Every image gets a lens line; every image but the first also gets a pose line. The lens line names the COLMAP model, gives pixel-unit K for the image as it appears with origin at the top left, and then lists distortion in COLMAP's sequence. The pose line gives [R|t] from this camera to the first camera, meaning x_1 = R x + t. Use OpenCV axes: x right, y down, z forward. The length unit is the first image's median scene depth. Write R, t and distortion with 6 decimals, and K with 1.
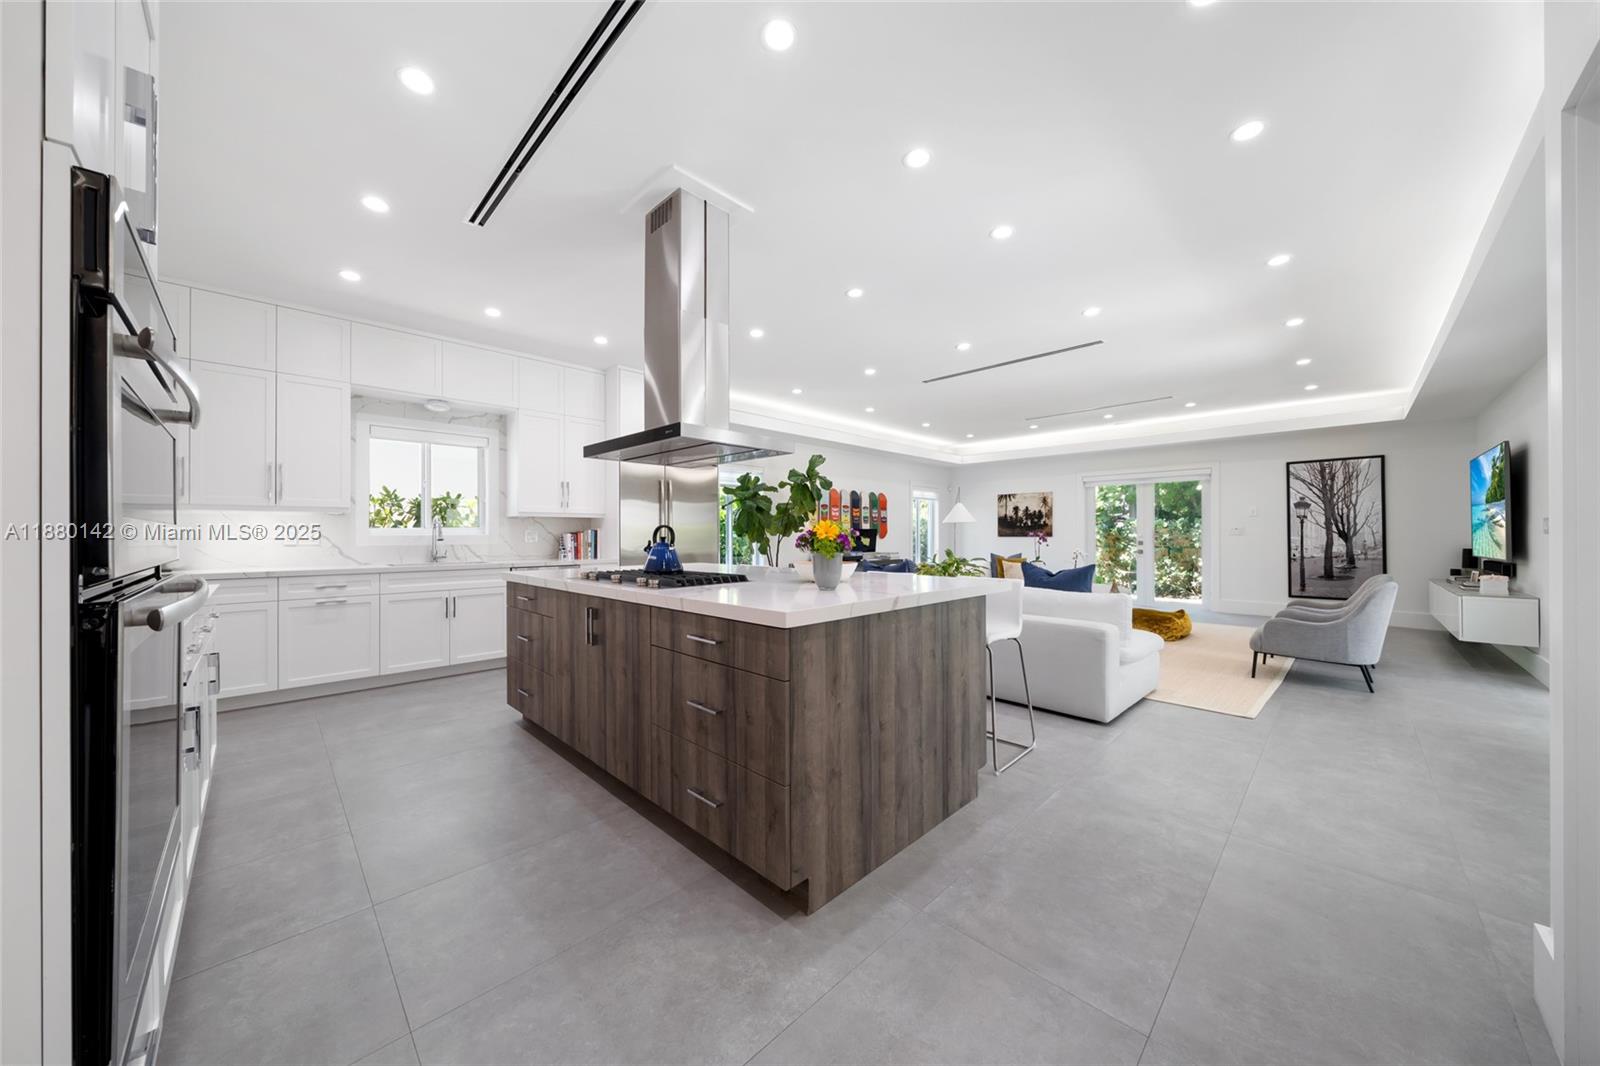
lens RADIAL K [[547.9, 0, 798.1], [0, 547.9, 533.2], [0, 0, 1]] dist [-0.004494, 0.000248]
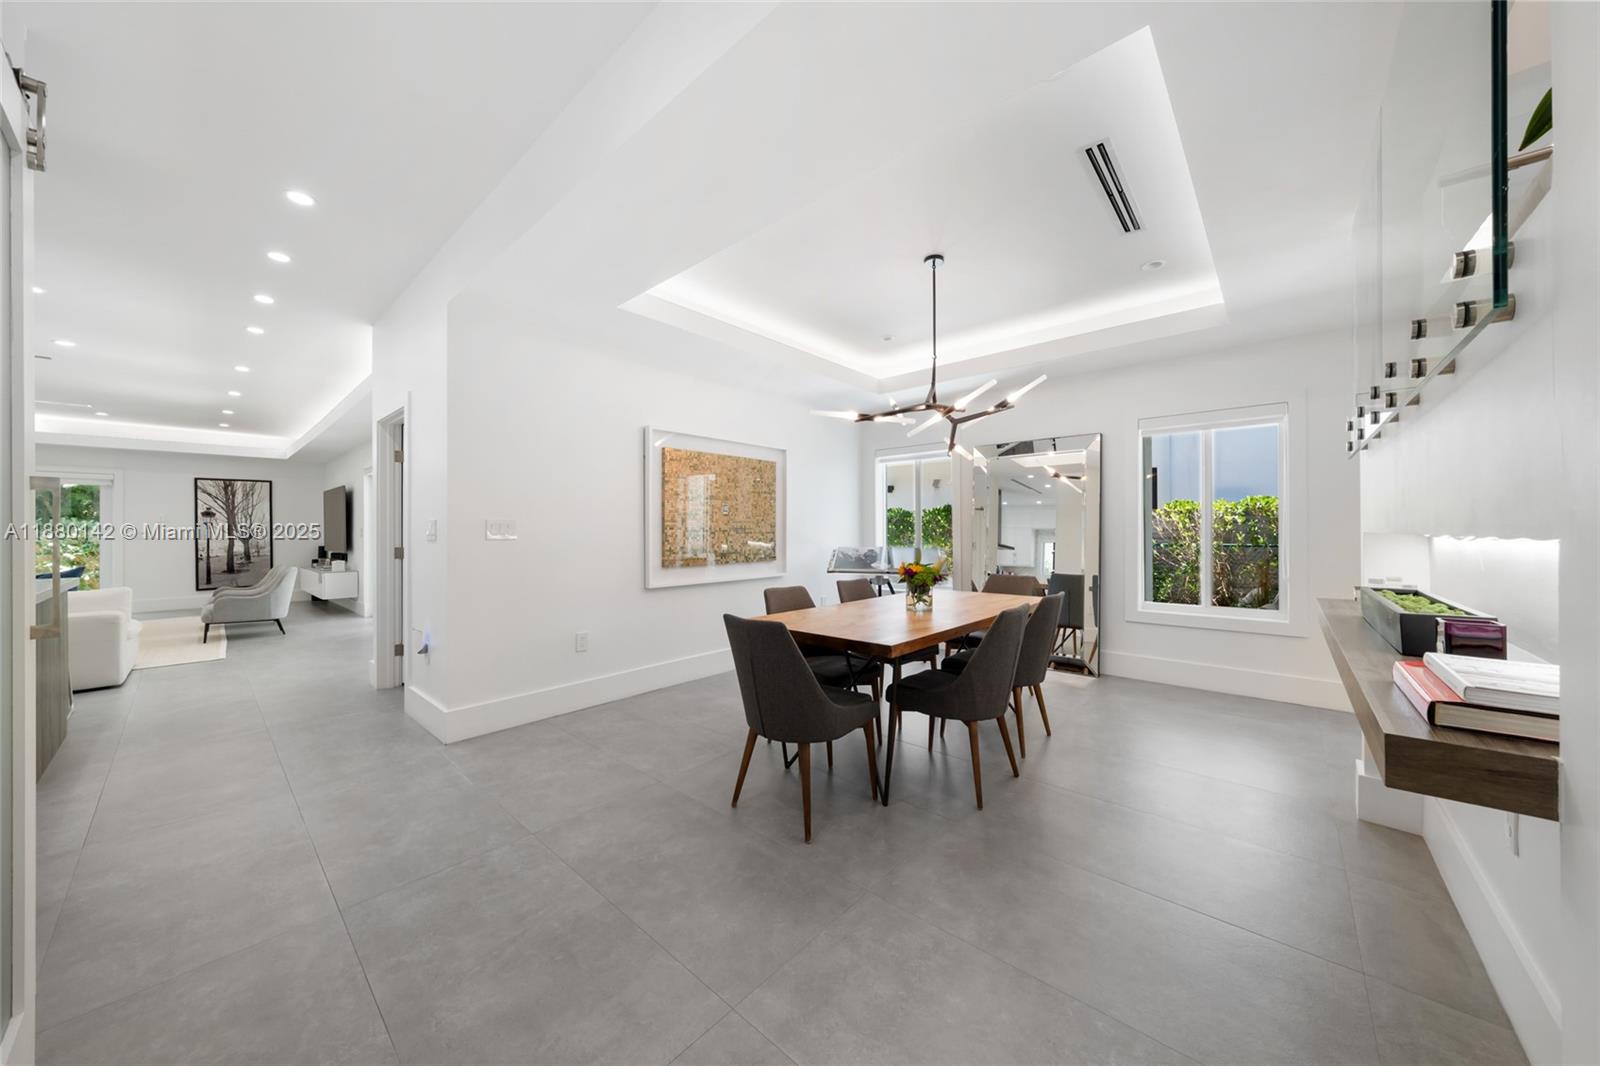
lens RADIAL K [[547.9, 0, 790.0], [0, 547.9, 527.3], [0, 0, 1]] dist [-0.004494, 0.000248]
pose [[-0.050794, 0.008607, 0.998672, -0.522774], [0.003499, 0.999958, -0.008440, -0.010151], [-0.998703, 0.003065, -0.050822, -0.345400]]
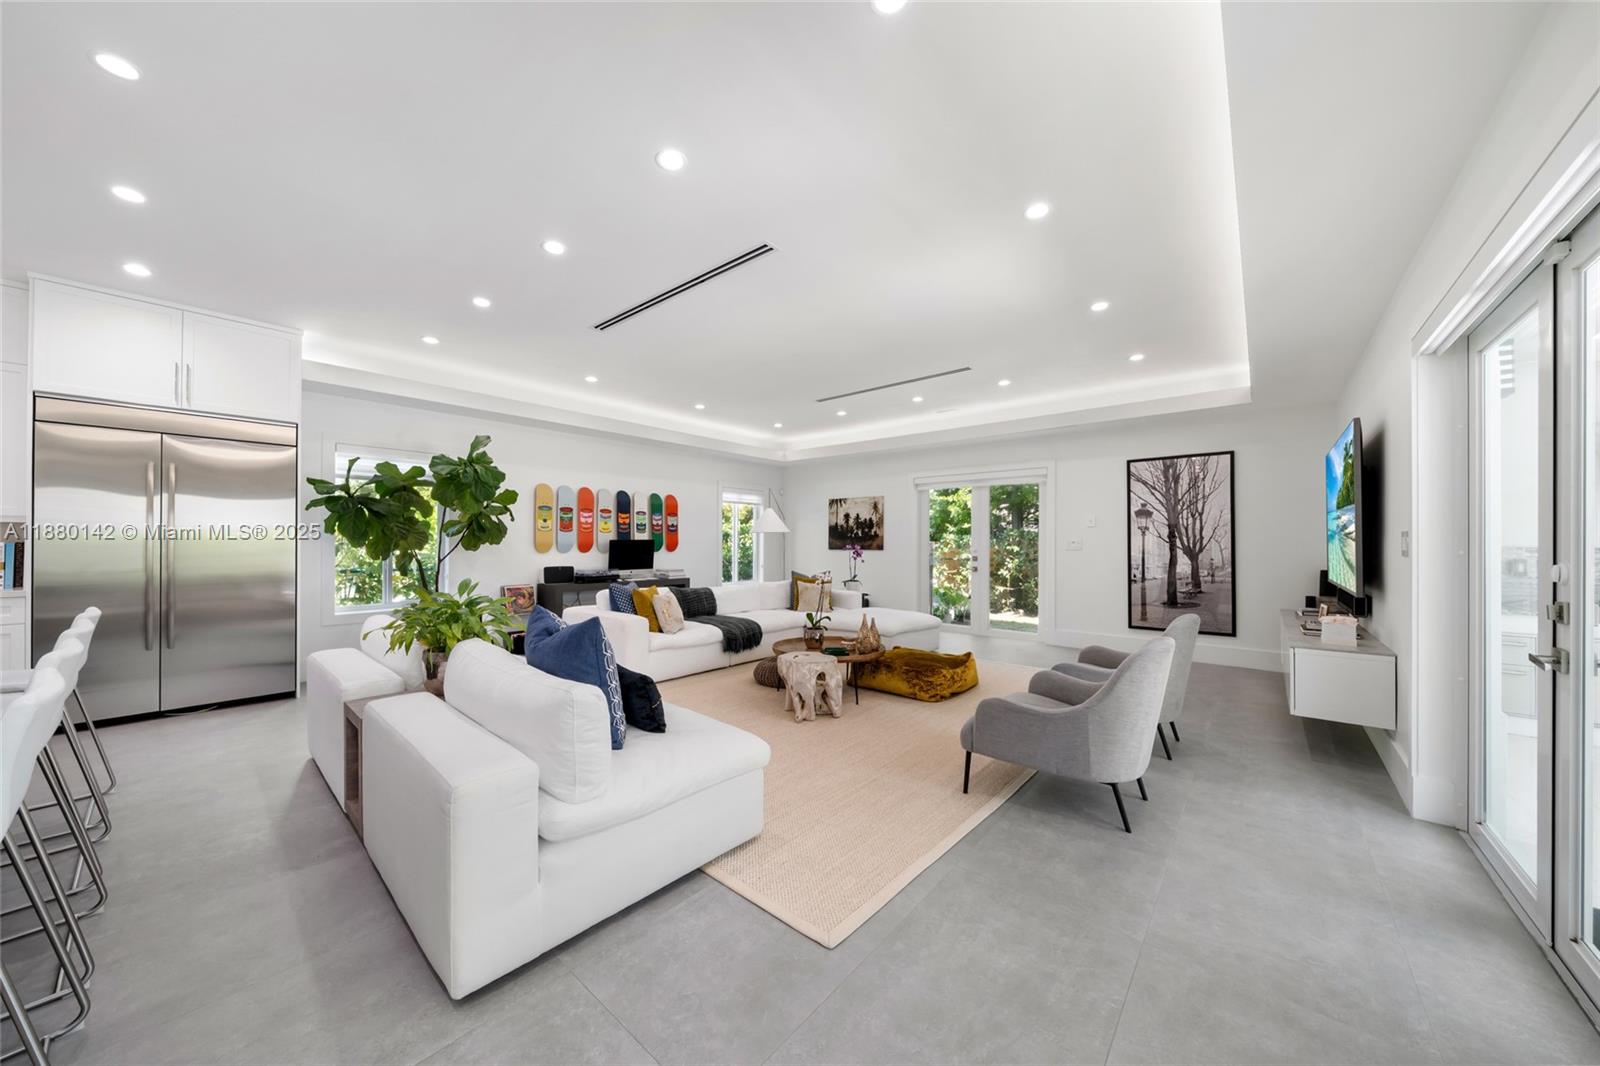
lens RADIAL K [[547.9, 0, 796.6], [0, 547.9, 541.2], [0, 0, 1]] dist [-0.004494, 0.000248]
pose [[0.996631, 0.005320, 0.081845, 0.500982], [-0.005265, 0.999986, -0.000898, -0.010438], [-0.081849, 0.000464, 0.996645, 0.344943]]
